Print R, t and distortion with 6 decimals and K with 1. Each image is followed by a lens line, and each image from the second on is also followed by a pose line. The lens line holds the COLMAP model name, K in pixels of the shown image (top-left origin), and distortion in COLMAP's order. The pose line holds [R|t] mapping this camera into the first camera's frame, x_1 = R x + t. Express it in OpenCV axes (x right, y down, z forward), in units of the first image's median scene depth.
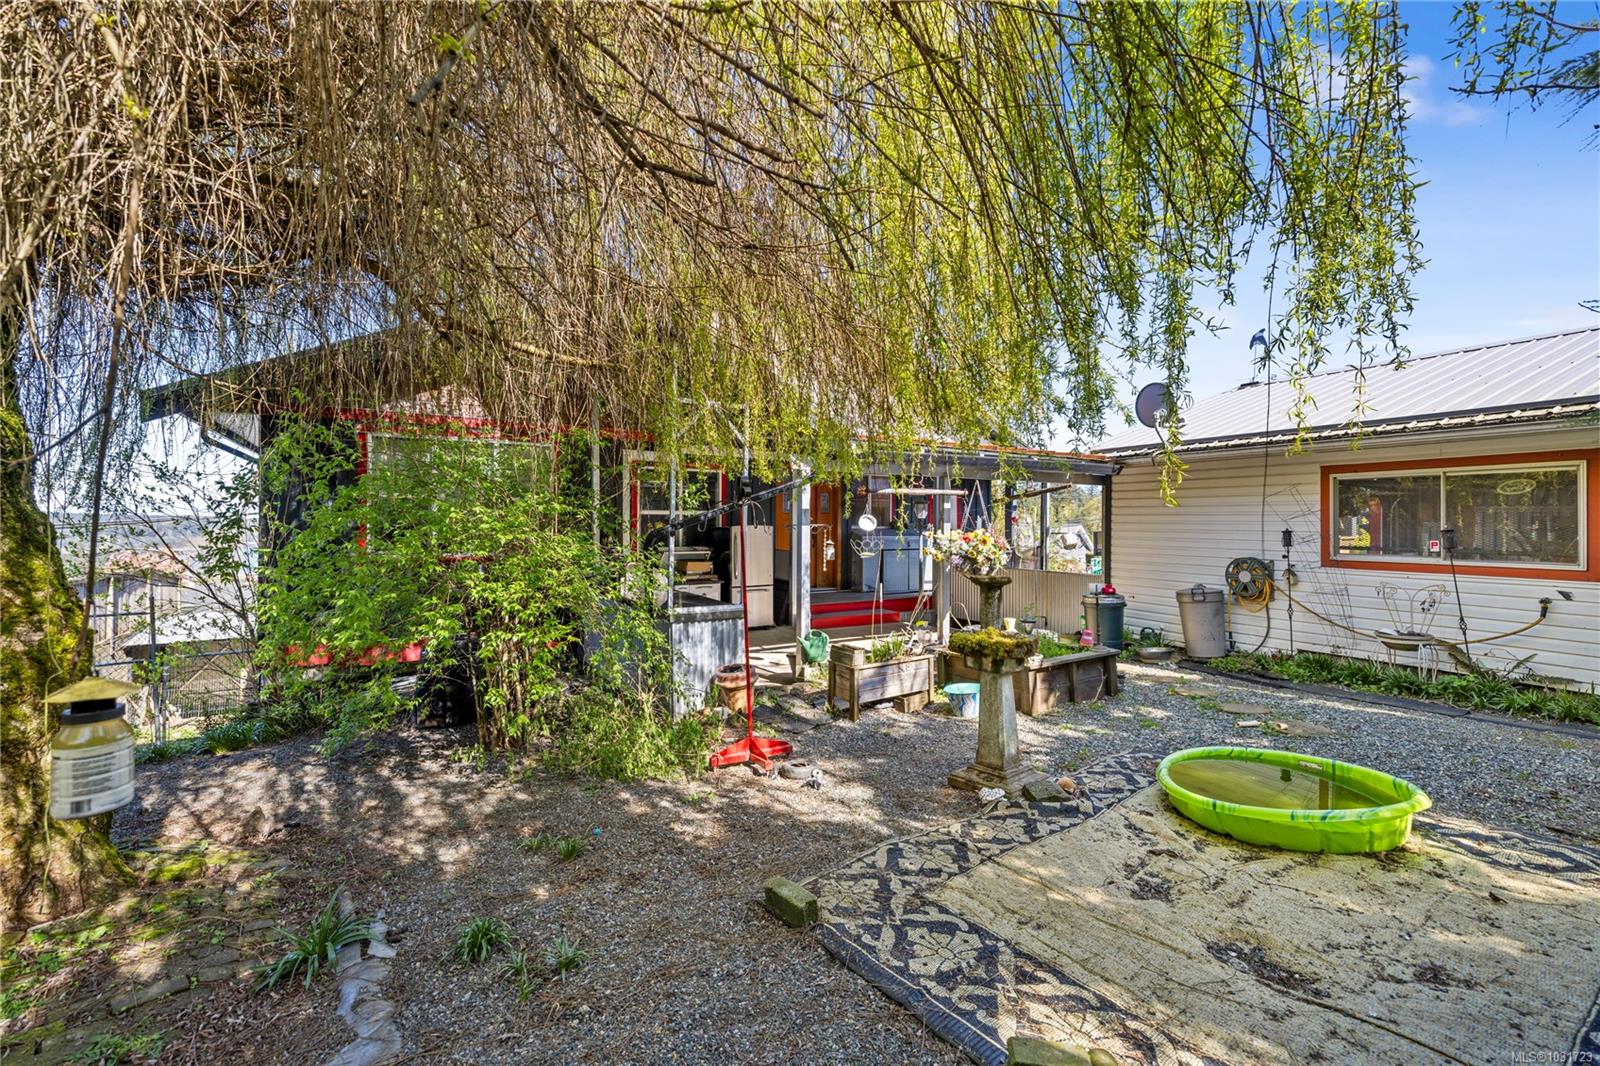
lens RADIAL K [[675.1, 0, 775.8], [0, 675.1, 522.8], [0, 0, 1]] dist [0.000721, 0.000205]
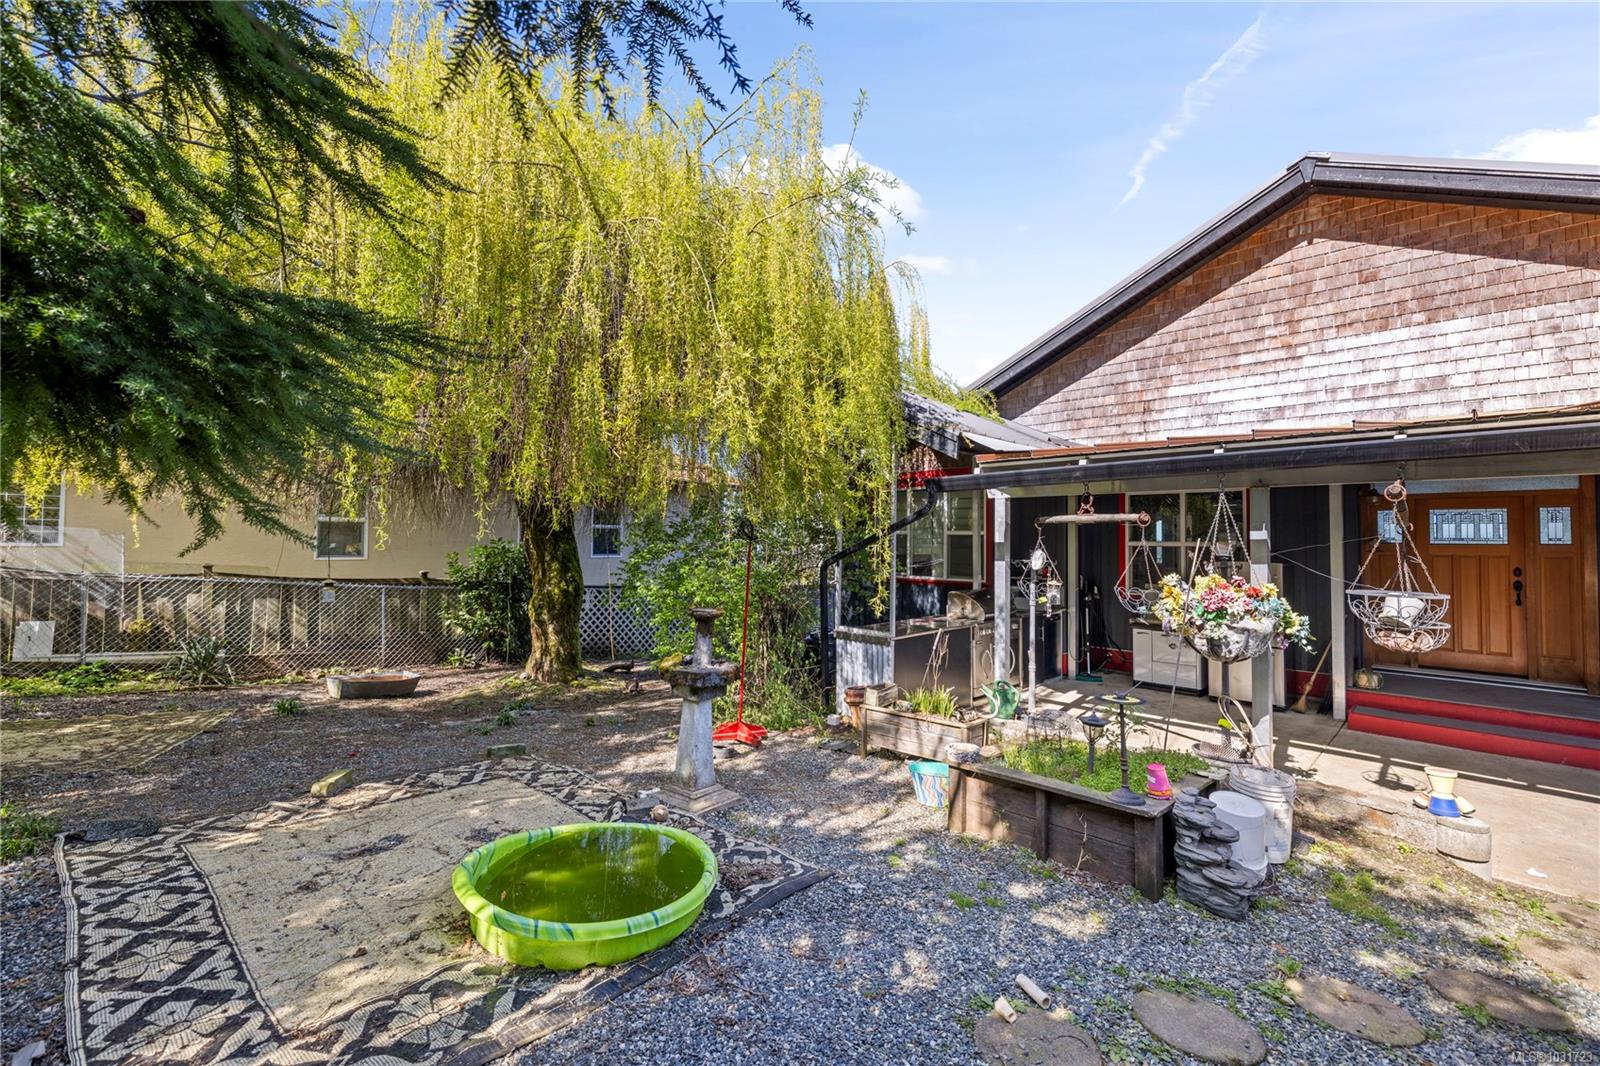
lens RADIAL K [[679.3, 0, 802.5], [0, 679.3, 522.9], [0, 0, 1]] dist [-0.000391, 0.000032]
pose [[0.248317, -0.027213, -0.968296, 1.202631], [-0.010334, 0.999474, -0.030739, -0.022995], [0.968624, 0.017639, 0.247906, 0.750710]]
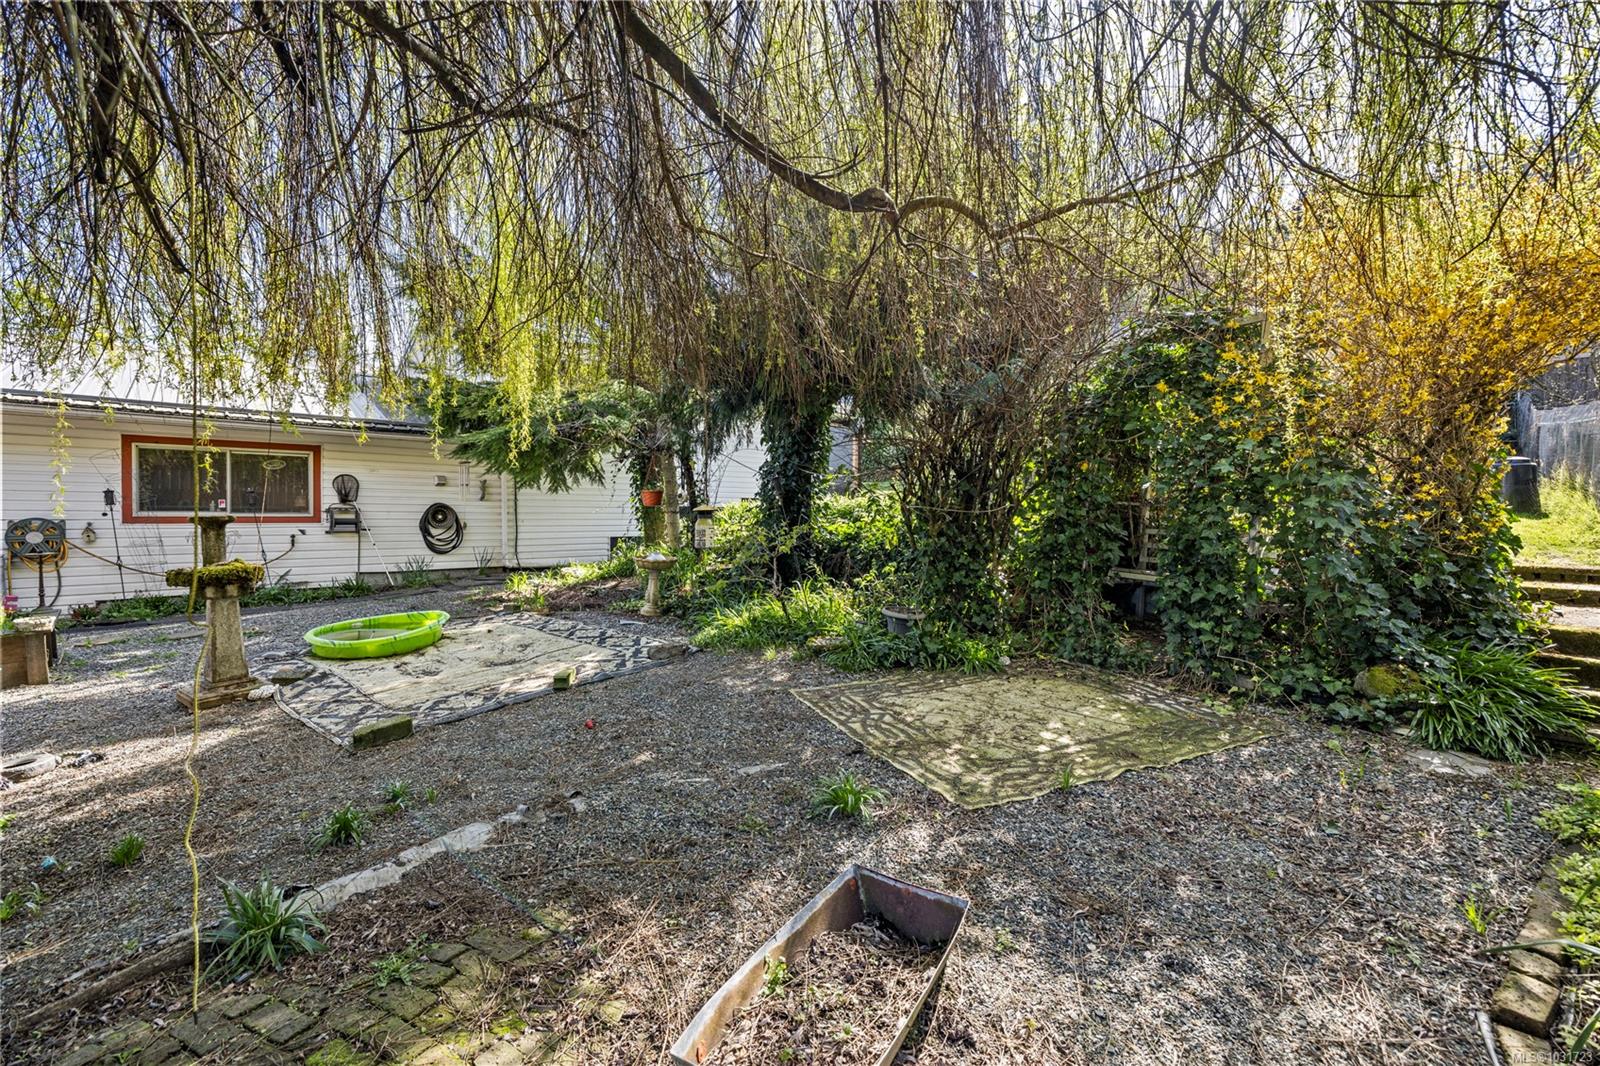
lens RADIAL K [[679.3, 0, 802.5], [0, 679.3, 522.9], [0, 0, 1]] dist [-0.000391, 0.000032]
pose [[-0.269969, -0.017884, 0.962703, -0.878189], [-0.001872, 0.999835, 0.018049, 0.060914], [-0.962867, 0.003071, -0.269958, 0.310780]]
